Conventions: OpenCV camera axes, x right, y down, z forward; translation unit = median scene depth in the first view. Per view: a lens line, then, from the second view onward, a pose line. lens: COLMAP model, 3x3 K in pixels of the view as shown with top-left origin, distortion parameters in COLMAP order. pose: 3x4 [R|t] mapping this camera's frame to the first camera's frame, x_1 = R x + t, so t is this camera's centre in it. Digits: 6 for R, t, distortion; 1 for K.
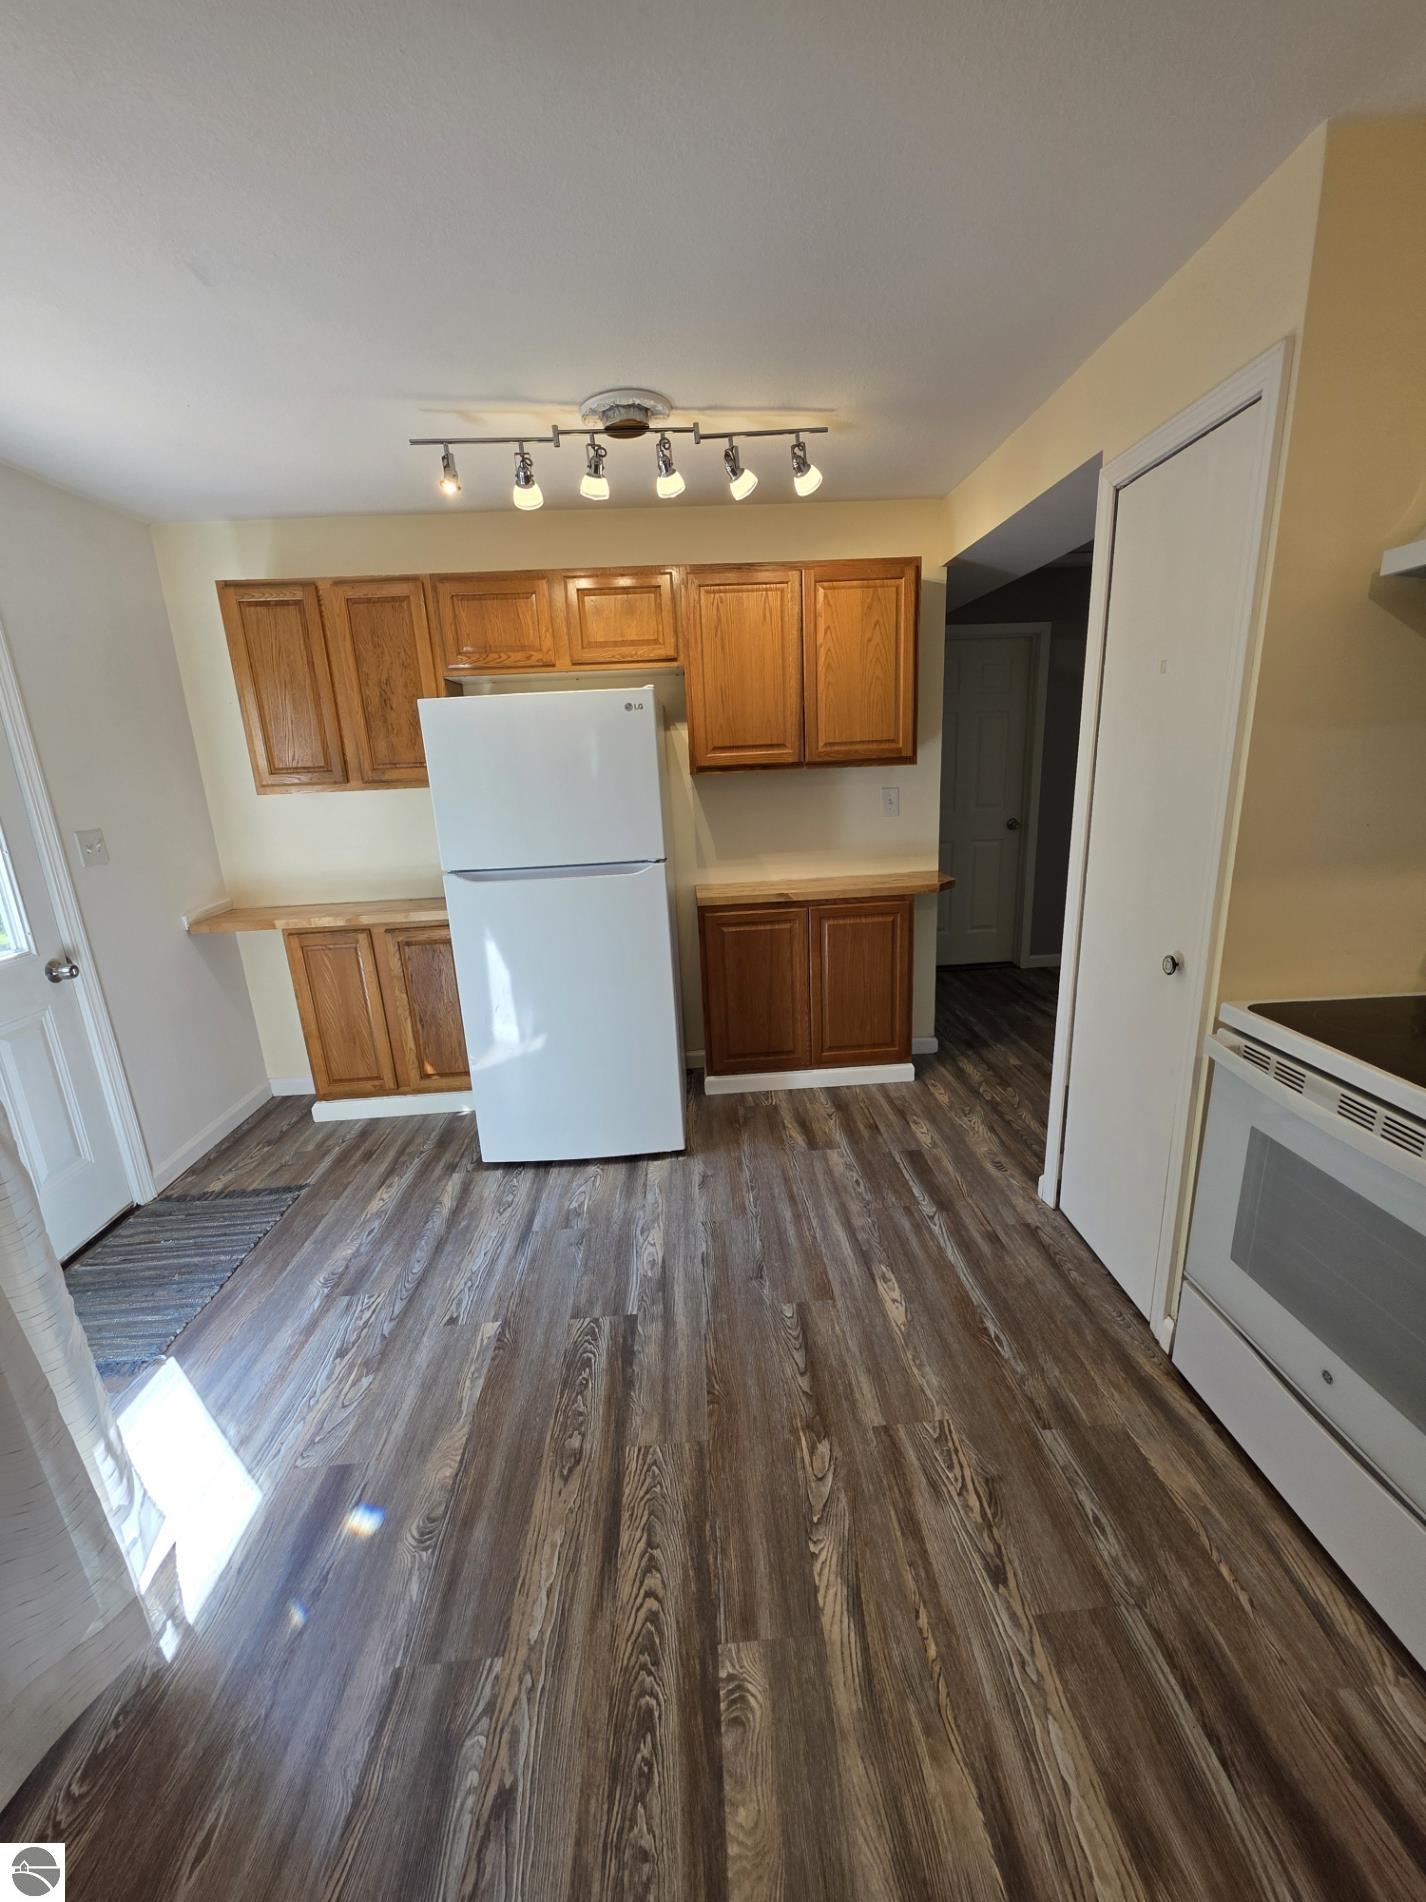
lens RADIAL K [[763.5, 0, 723.0], [0, 763.5, 956.0], [0, 0, 1]] dist [0.001381, 0.000952]
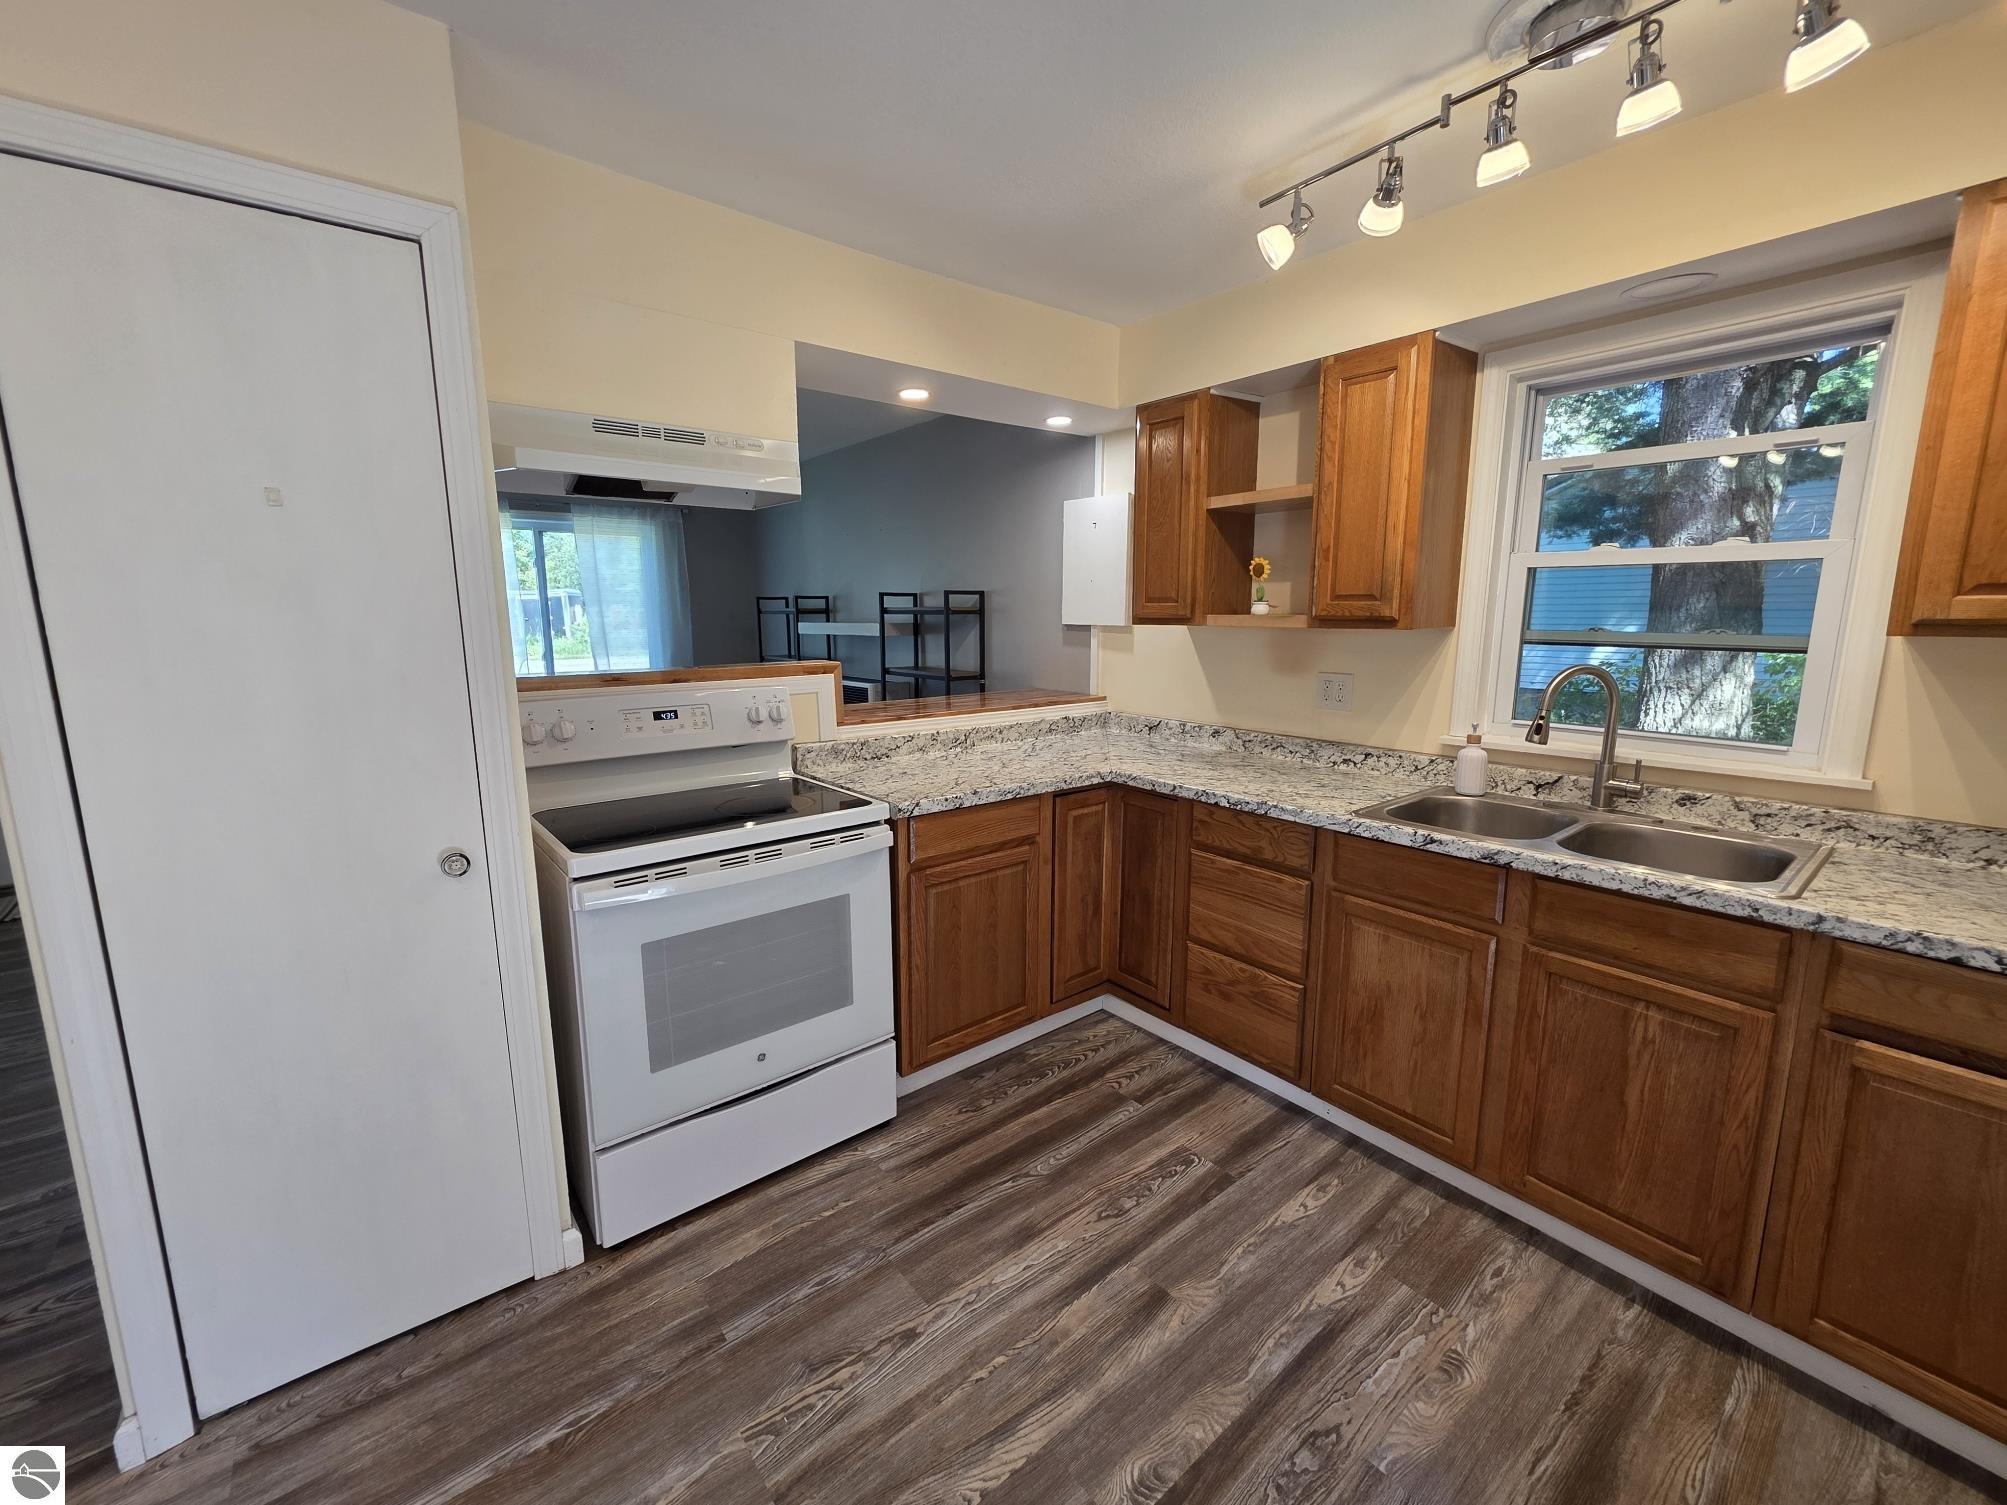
lens RADIAL K [[805.7, 0, 1008.6], [0, 805.7, 739.5], [0, 0, 1]] dist [0.001381, 0.000952]
pose [[-0.587120, -0.081250, 0.805412, -0.466790], [0.235039, 0.934978, 0.265657, -0.209047], [-0.774627, 0.345276, -0.529847, 0.961281]]
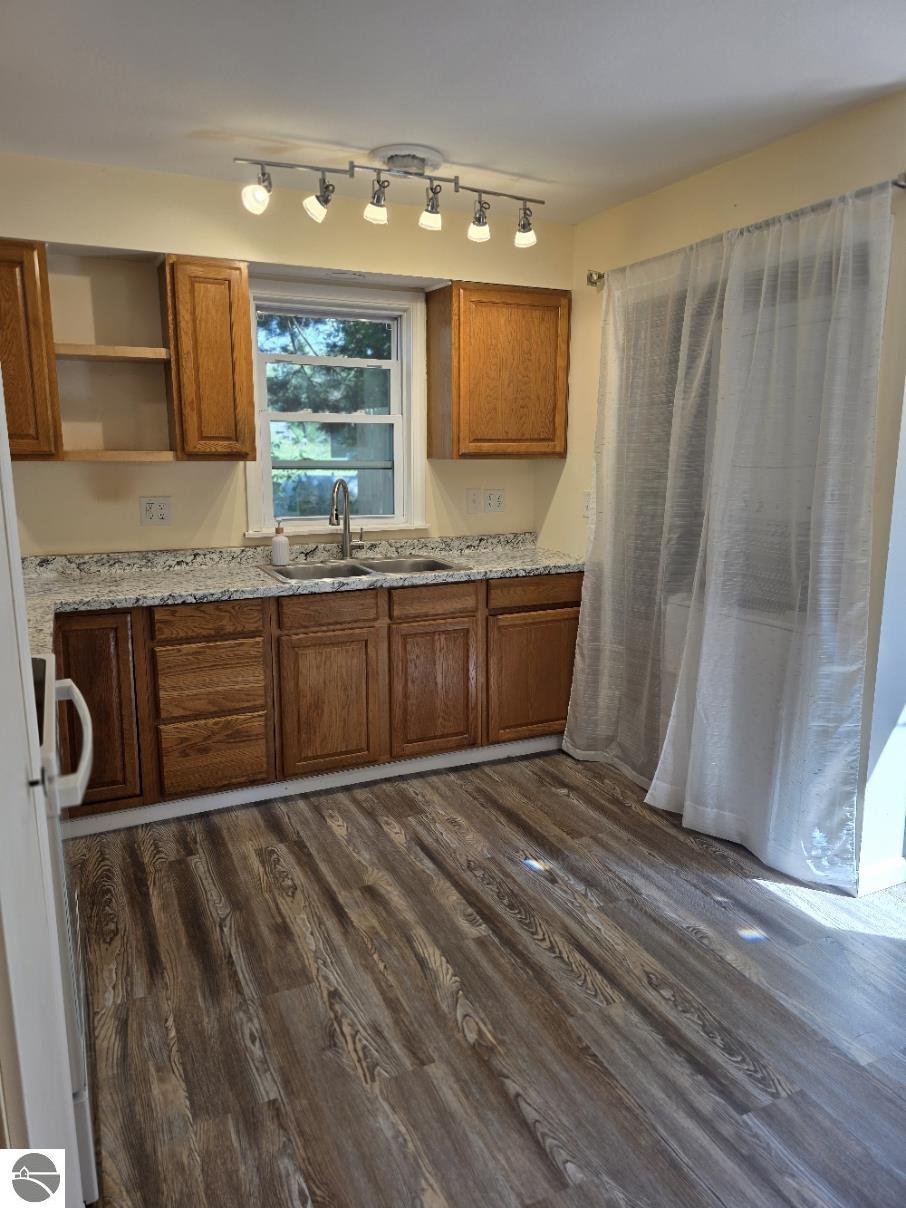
lens RADIAL K [[806.8, 0, 451.4], [0, 806.8, 601.1], [0, 0, 1]] dist [0.010025, -0.019603]
pose [[-0.928062, 0.111520, -0.355337, 0.490640], [-0.057287, 0.900011, 0.432085, -0.437862], [0.367994, 0.421358, -0.828877, 1.630888]]
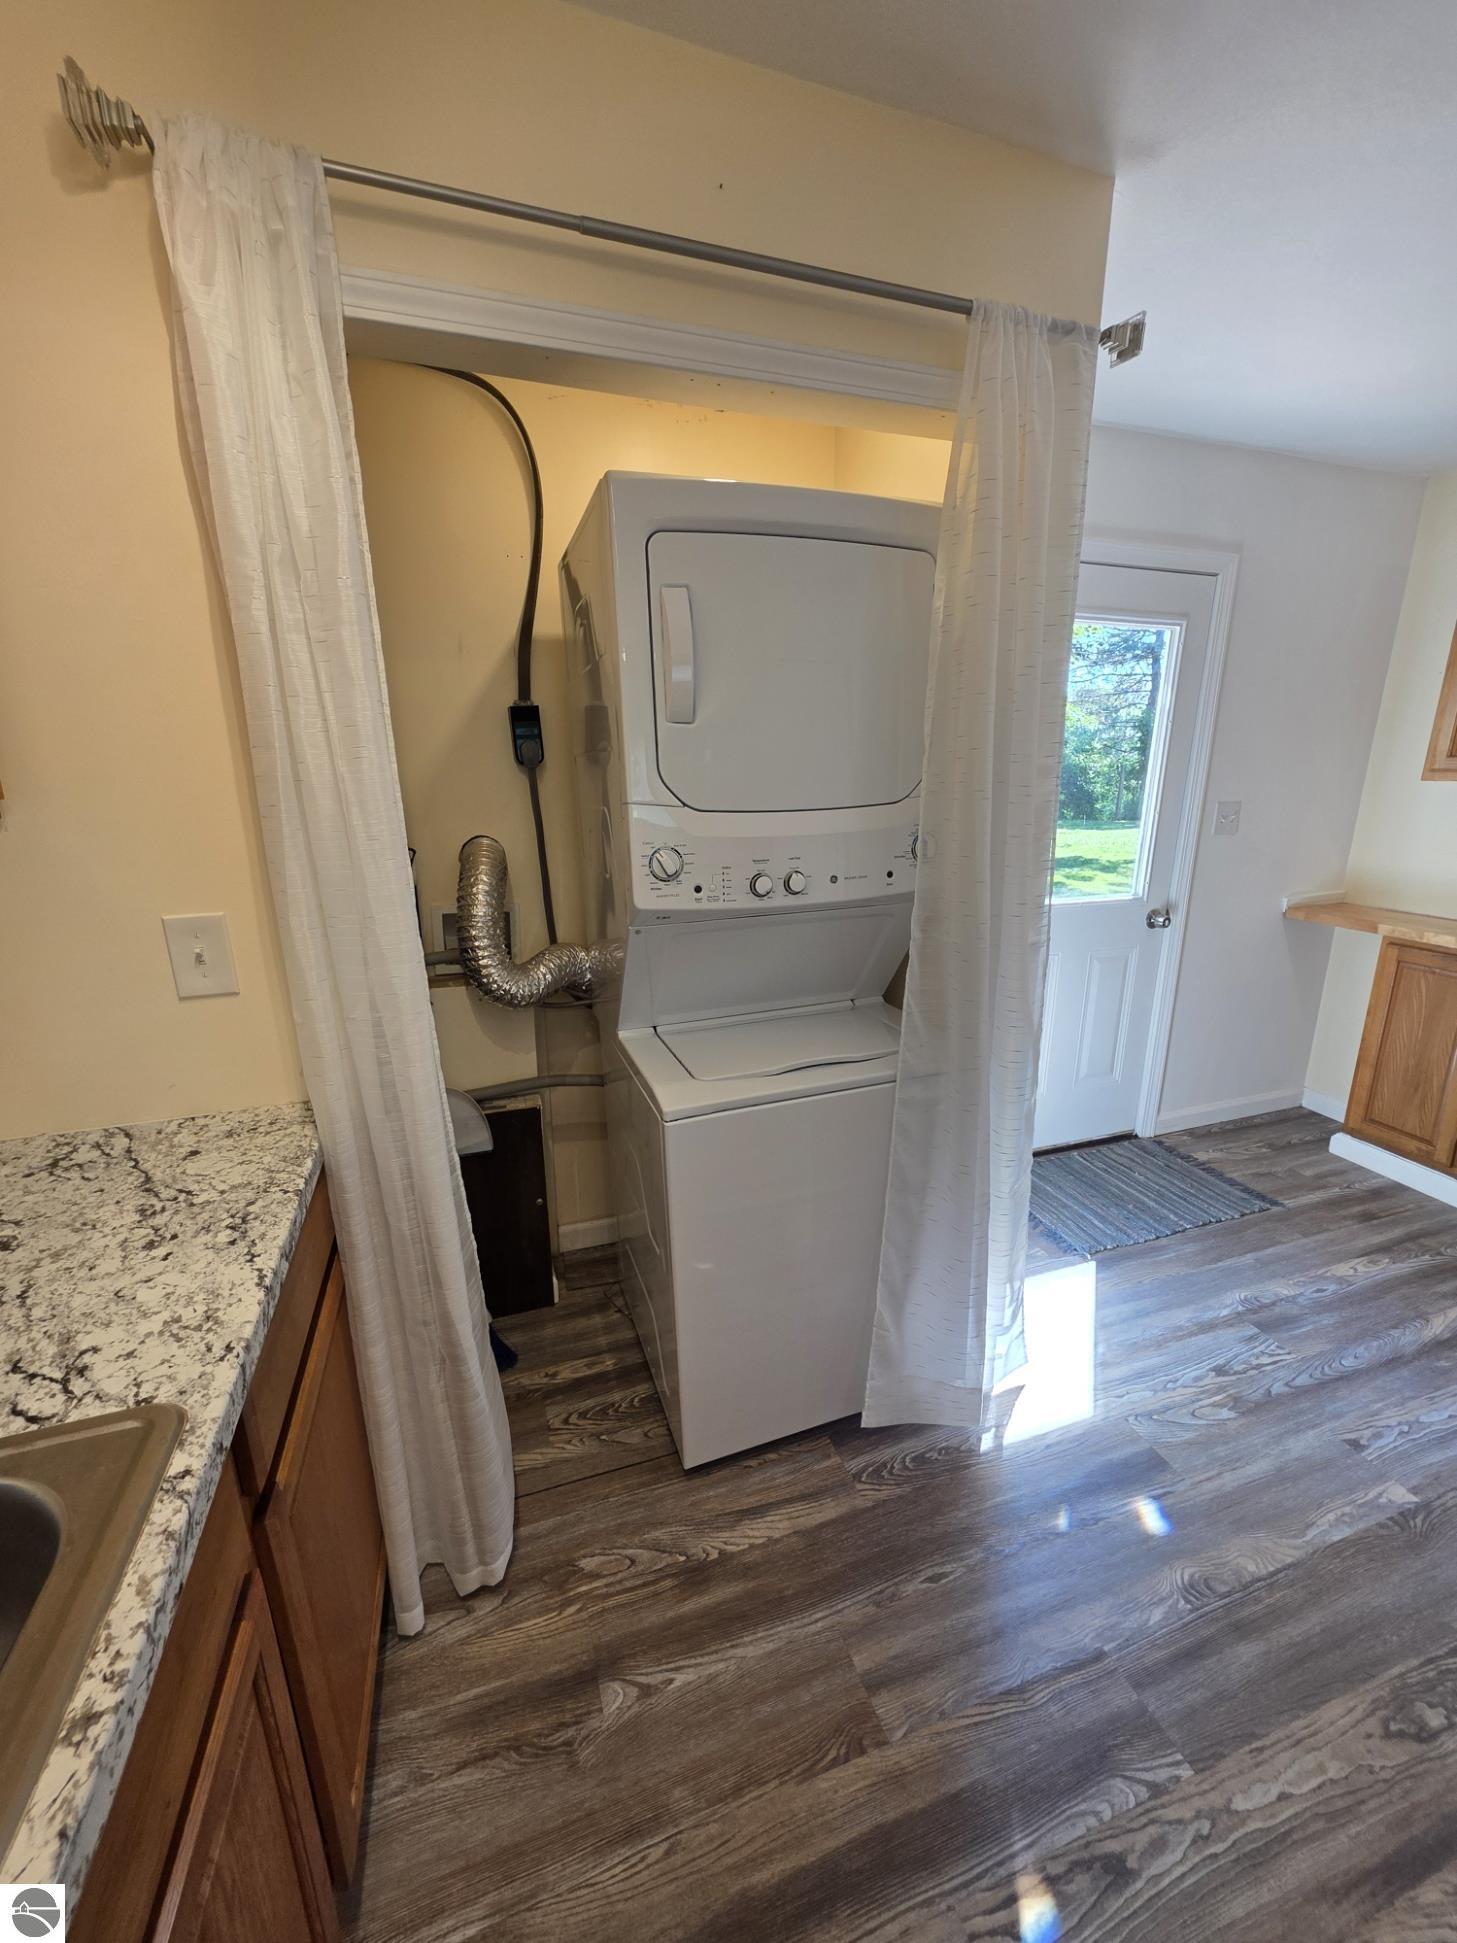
lens RADIAL K [[780.0, 0, 740.7], [0, 780.0, 978.6], [0, 0, 1]] dist [0.001381, 0.000952]
pose [[0.277191, 0.297274, -0.913670, 0.085625], [-0.257458, 0.939139, 0.227452, -0.004114], [0.925679, 0.172184, 0.336856, 0.046897]]
